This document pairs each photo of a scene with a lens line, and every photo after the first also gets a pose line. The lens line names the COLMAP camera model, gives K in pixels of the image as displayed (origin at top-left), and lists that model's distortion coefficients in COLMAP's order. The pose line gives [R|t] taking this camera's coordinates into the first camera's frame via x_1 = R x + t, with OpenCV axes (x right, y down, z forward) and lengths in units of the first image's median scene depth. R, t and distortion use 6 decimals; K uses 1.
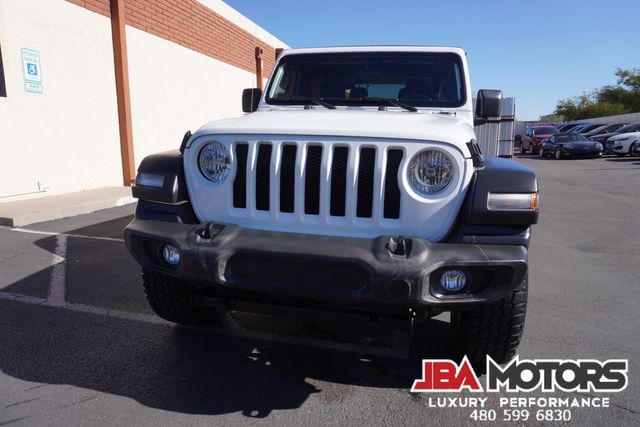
lens RADIAL K [[420.7, 0, 319.2], [0, 420.7, 212.6], [0, 0, 1]] dist [-0.044443, 0.023721]
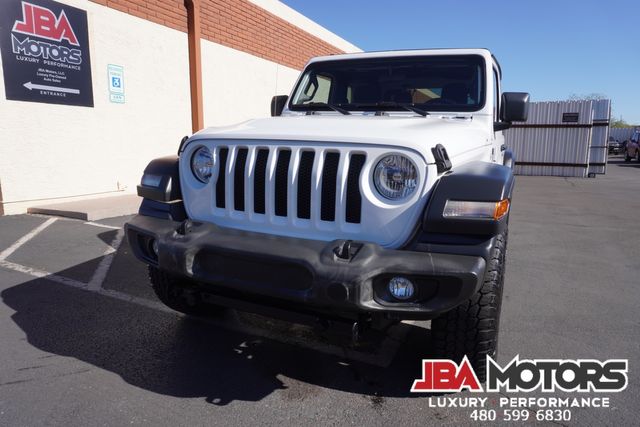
lens RADIAL K [[420.7, 0, 321.1], [0, 420.7, 212.6], [0, 0, 1]] dist [-0.044443, 0.023721]
pose [[0.980628, 0.032752, -0.193119, 0.187640], [-0.035306, 0.999329, -0.009793, 0.001288], [0.192669, 0.016422, 0.981126, -0.000812]]
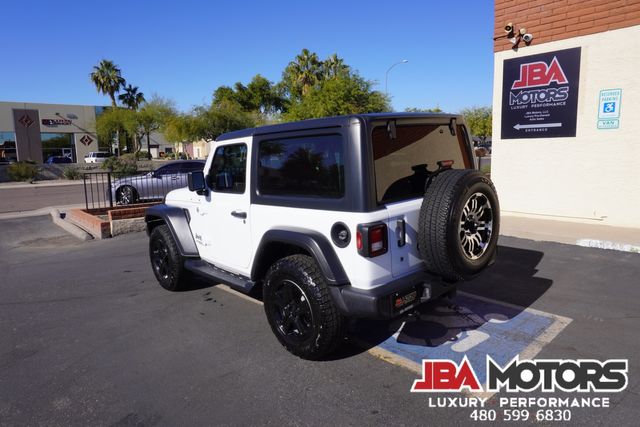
lens RADIAL K [[420.7, 0, 317.7], [0, 420.7, 212.7], [0, 0, 1]] dist [-0.044443, 0.023721]
pose [[-0.560189, 0.145306, -0.815521, 1.434003], [-0.109290, 0.962924, 0.246642, -0.589032], [0.821123, 0.227295, -0.523539, 2.221857]]
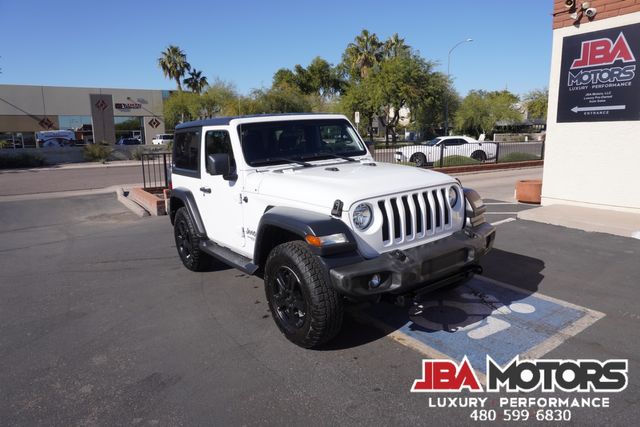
lens RADIAL K [[420.7, 0, 319.2], [0, 420.7, 213.3], [0, 0, 1]] dist [-0.044443, 0.023721]
pose [[-0.667732, 0.160888, -0.726807, 1.392591], [-0.097339, 0.949110, 0.299524, -0.605321], [0.738010, 0.270749, -0.618091, 2.325604]]
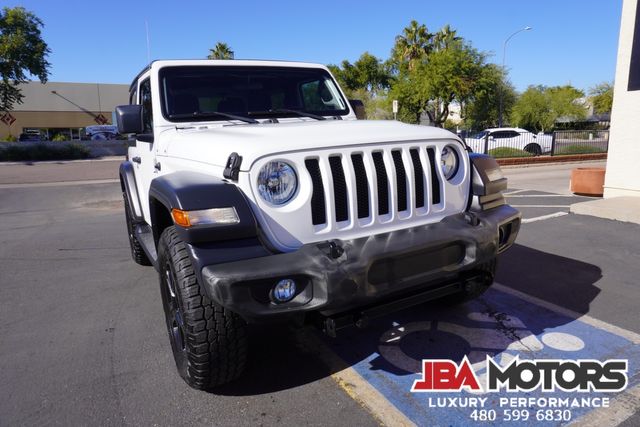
lens RADIAL K [[420.7, 0, 318.6], [0, 420.7, 211.2], [0, 0, 1]] dist [-0.044443, 0.023721]
pose [[-0.751820, 0.143520, -0.643560, 0.913326], [-0.082565, 0.947851, 0.307833, -0.448558], [0.654179, 0.284571, -0.700763, 2.253721]]
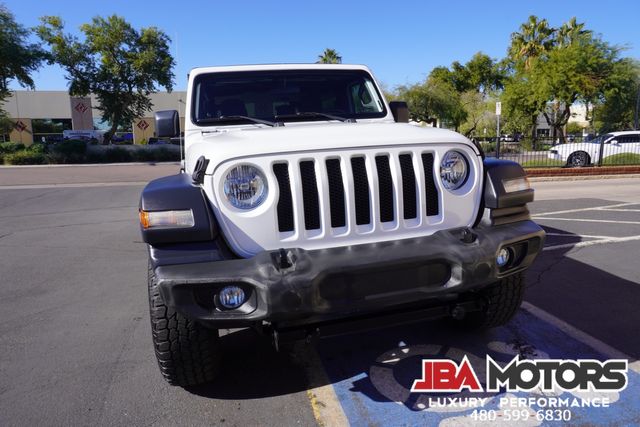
lens RADIAL K [[420.7, 0, 320.2], [0, 420.7, 211.3], [0, 0, 1]] dist [-0.044443, 0.023721]
pose [[-0.890848, 0.103946, -0.442251, 0.718673], [-0.045723, 0.948015, 0.314922, -0.456773], [0.451996, 0.300769, -0.839784, 2.344635]]
